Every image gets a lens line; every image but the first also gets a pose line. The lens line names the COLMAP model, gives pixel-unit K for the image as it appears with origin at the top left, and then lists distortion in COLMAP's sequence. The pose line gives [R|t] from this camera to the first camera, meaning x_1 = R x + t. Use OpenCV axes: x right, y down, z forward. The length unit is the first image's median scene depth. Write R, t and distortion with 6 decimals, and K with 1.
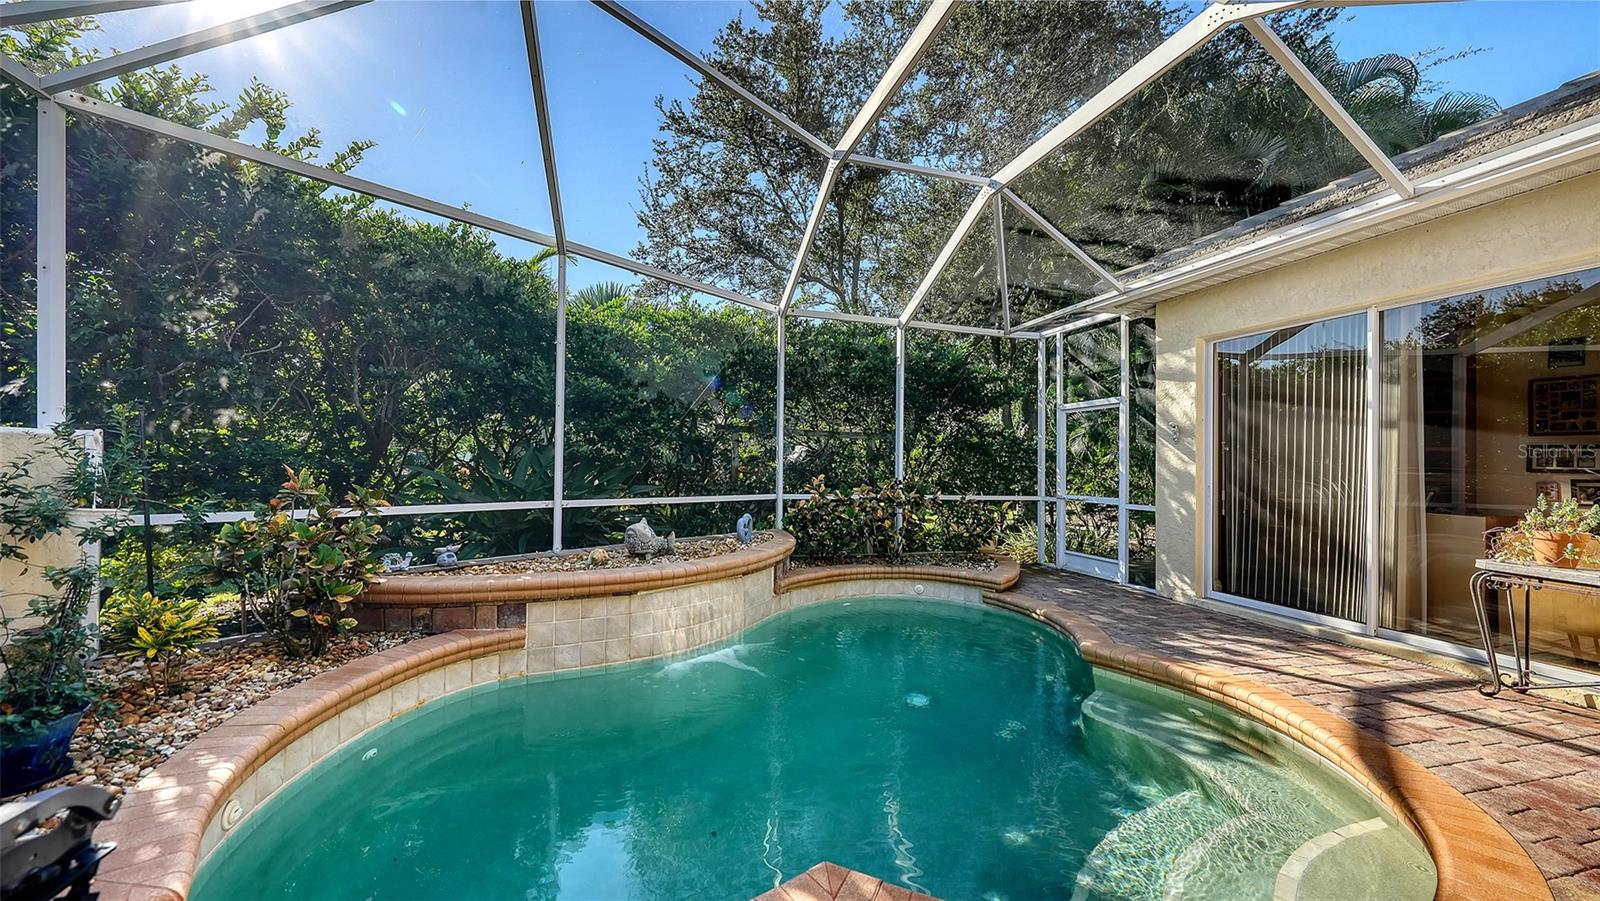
lens RADIAL K [[558.7, 0, 789.3], [0, 558.7, 458.6], [0, 0, 1]] dist [-0.000026, -0.004349]
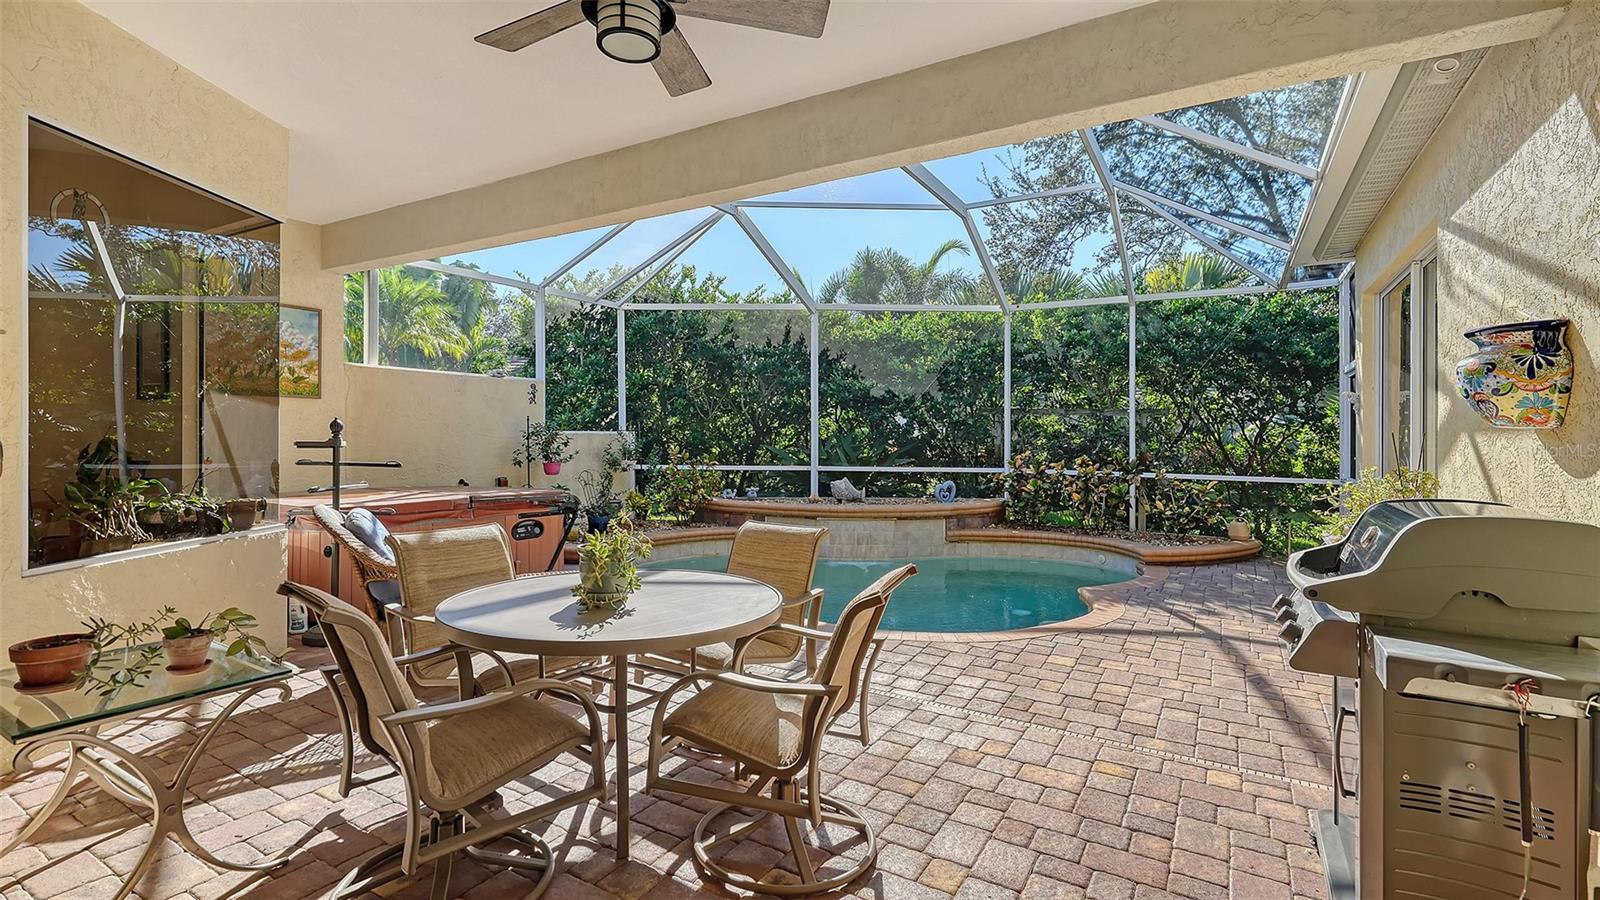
lens RADIAL K [[729.8, 0, 789.8], [0, 729.8, 410.0], [0, 0, 1]] dist [0.002780, 0.000254]
pose [[0.680156, -0.039616, -0.731997, 1.079997], [0.013611, 0.999049, -0.041422, -0.000779], [0.732941, 0.018210, 0.680048, -0.488332]]
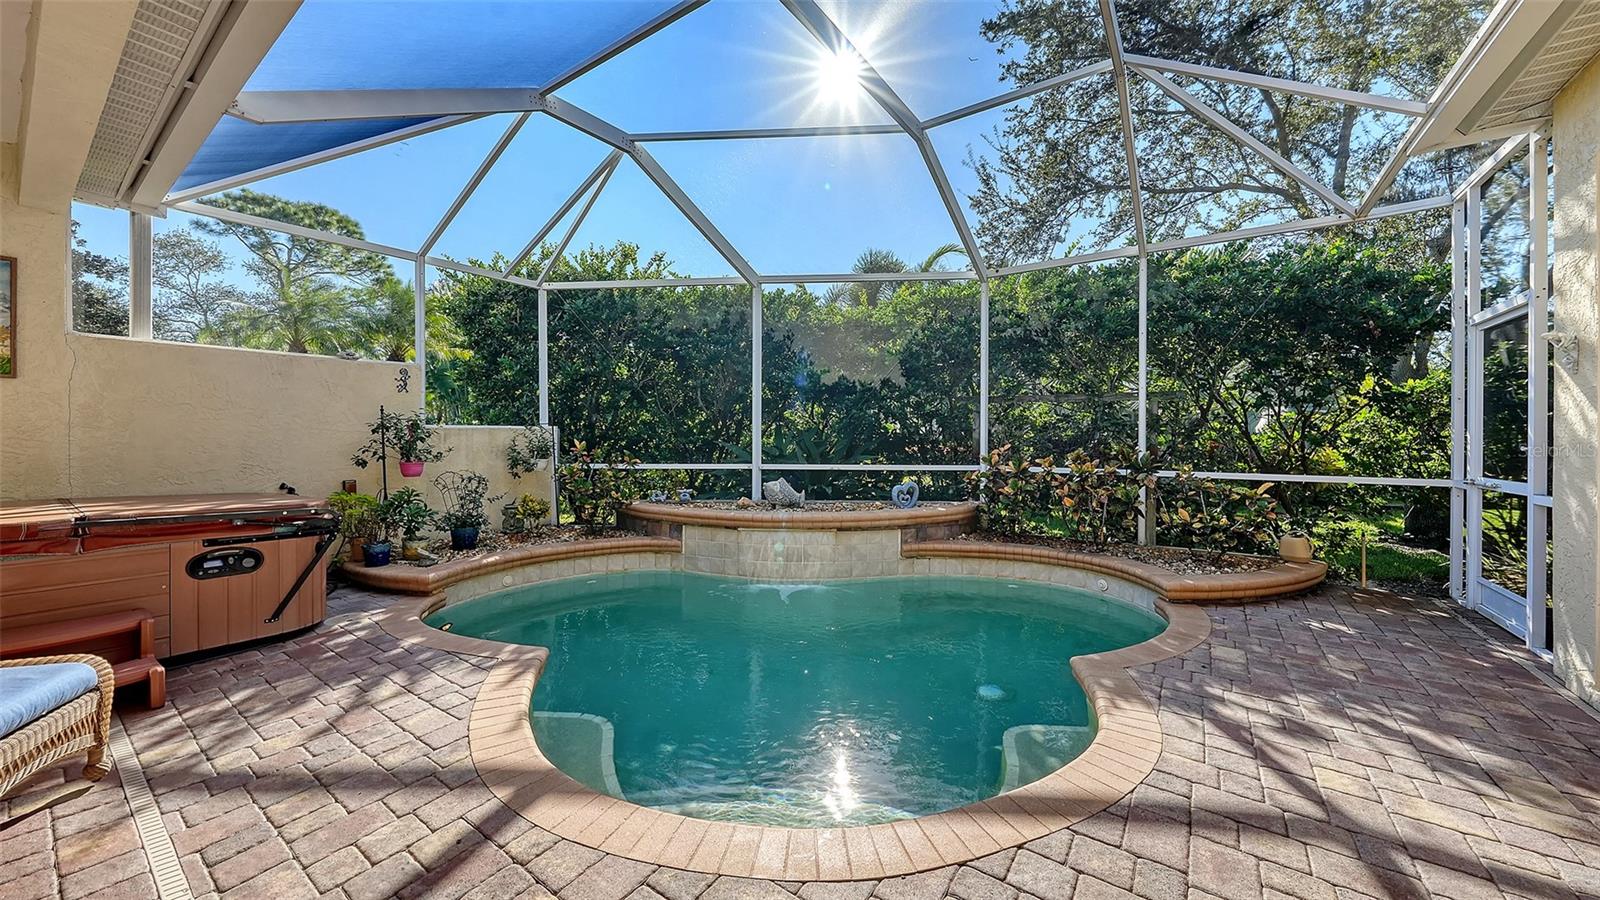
lens RADIAL K [[580.2, 0, 791.5], [0, 580.2, 435.5], [0, 0, 1]] dist [-0.002475, -0.000203]
pose [[0.623959, -0.023288, -0.781110, 0.769491], [0.021788, 0.999686, -0.012400, 0.022895], [0.781153, -0.009282, 0.624270, 0.159151]]
